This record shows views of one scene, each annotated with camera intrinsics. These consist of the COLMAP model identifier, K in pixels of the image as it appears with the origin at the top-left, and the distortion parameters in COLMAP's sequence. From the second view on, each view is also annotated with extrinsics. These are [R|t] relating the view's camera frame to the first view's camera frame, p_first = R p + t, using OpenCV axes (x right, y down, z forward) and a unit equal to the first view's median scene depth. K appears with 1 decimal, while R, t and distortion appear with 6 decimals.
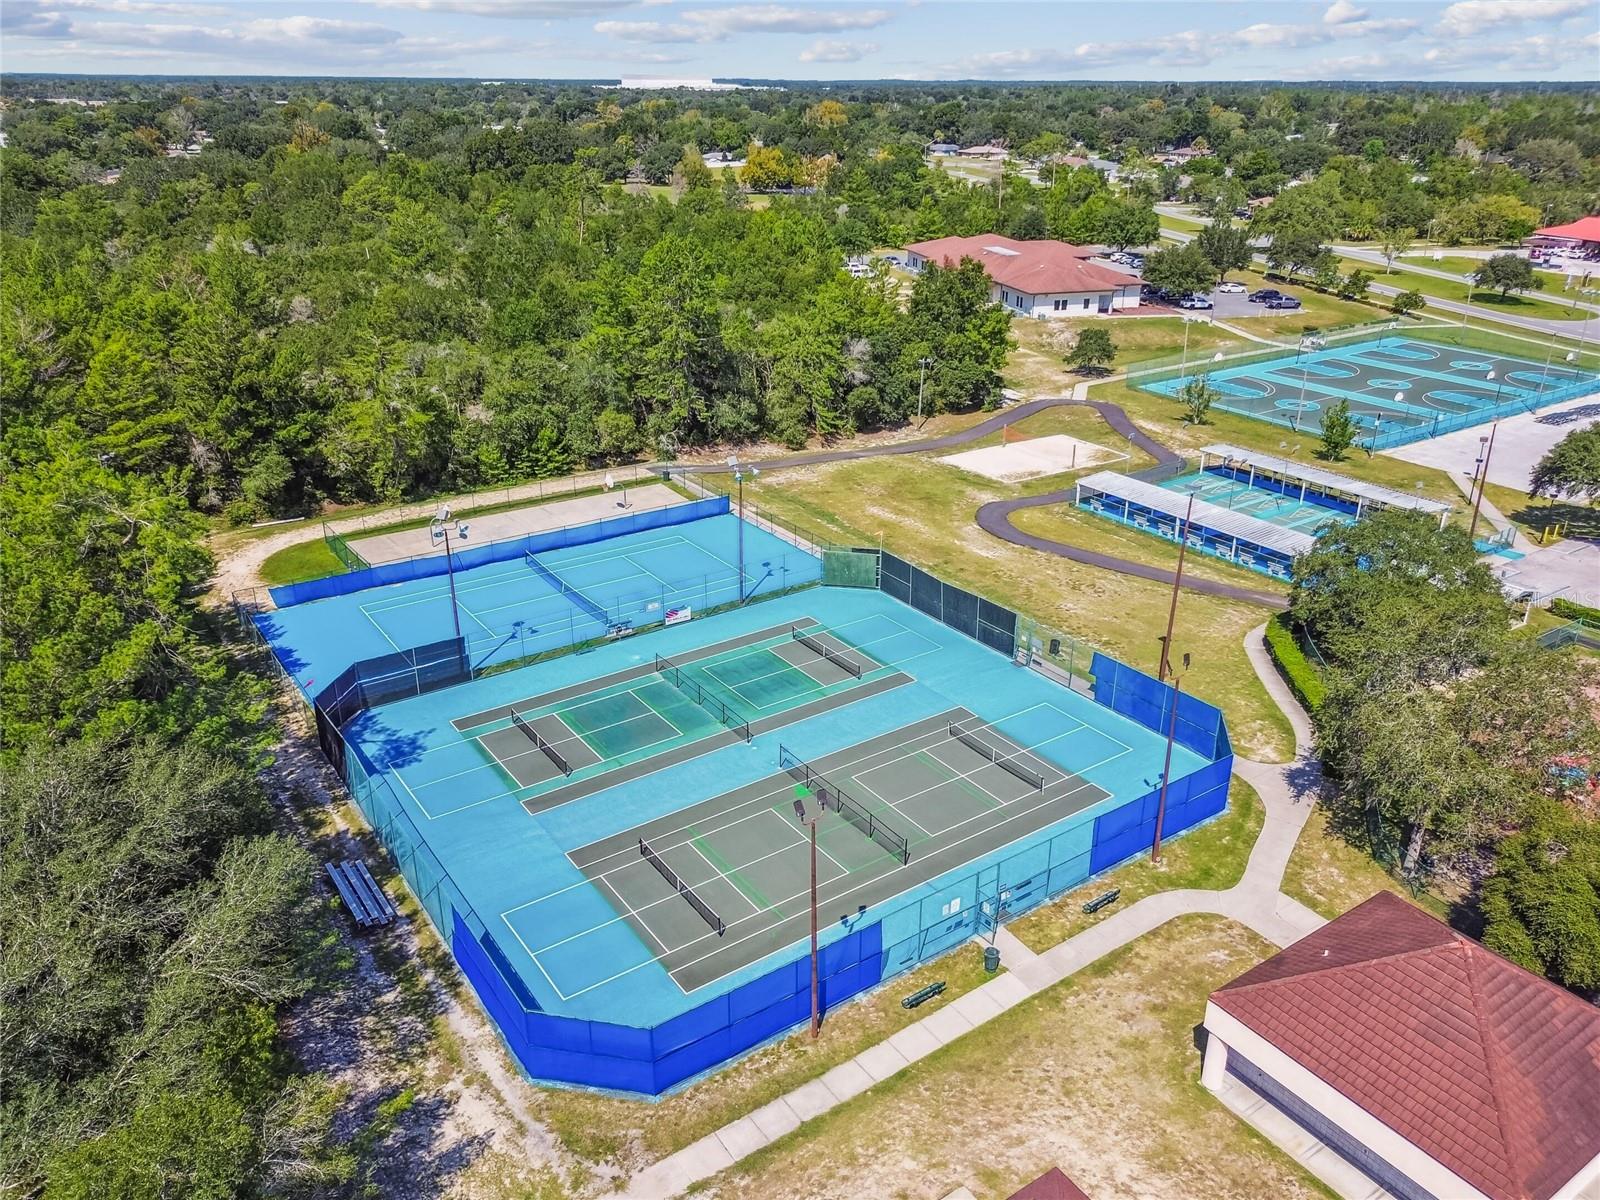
lens RADIAL K [[1139.6, 0, 803.6], [0, 1139.6, 595.4], [0, 0, 1]] dist [0.068500, -0.053482]
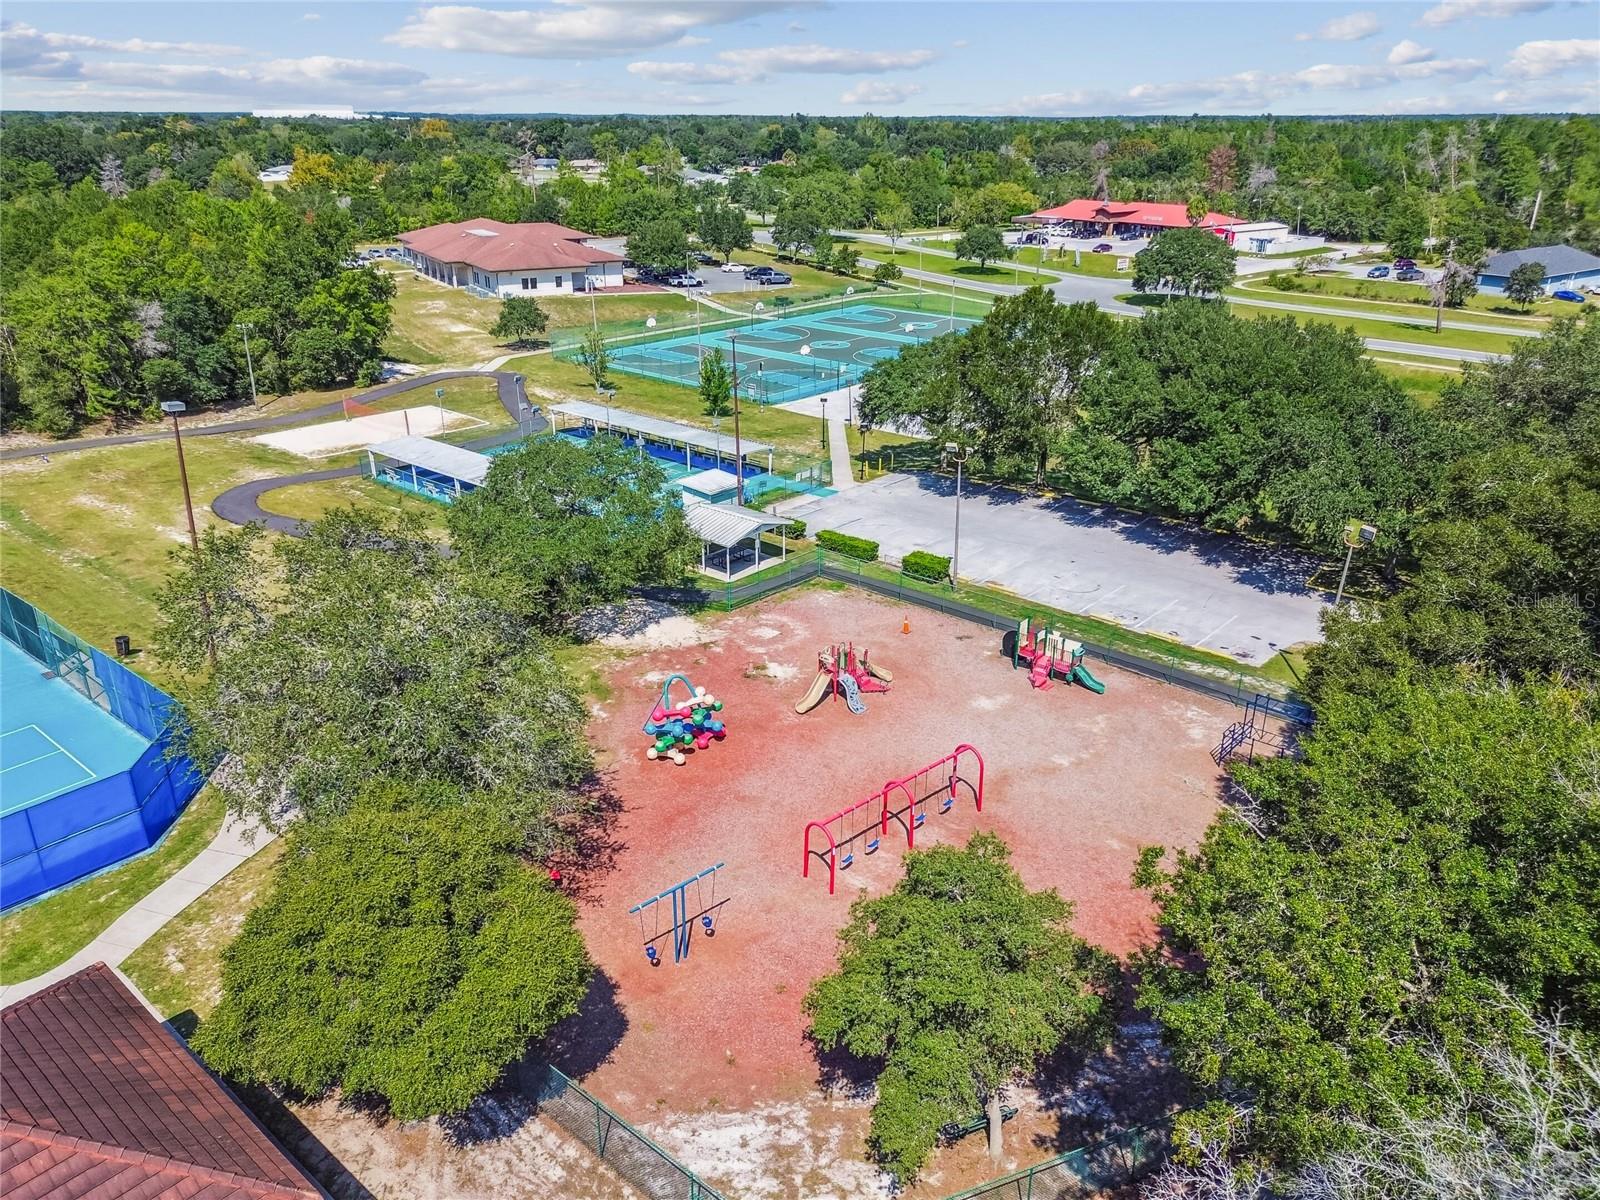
lens RADIAL K [[1139.6, 0, 770.1], [0, 1139.6, 550.0], [0, 0, 1]] dist [0.068500, -0.053482]
pose [[0.971443, -0.086726, 0.220853, 0.189458], [0.099899, 0.993782, -0.049172, 0.025485], [-0.215216, 0.069831, 0.974067, 0.072813]]
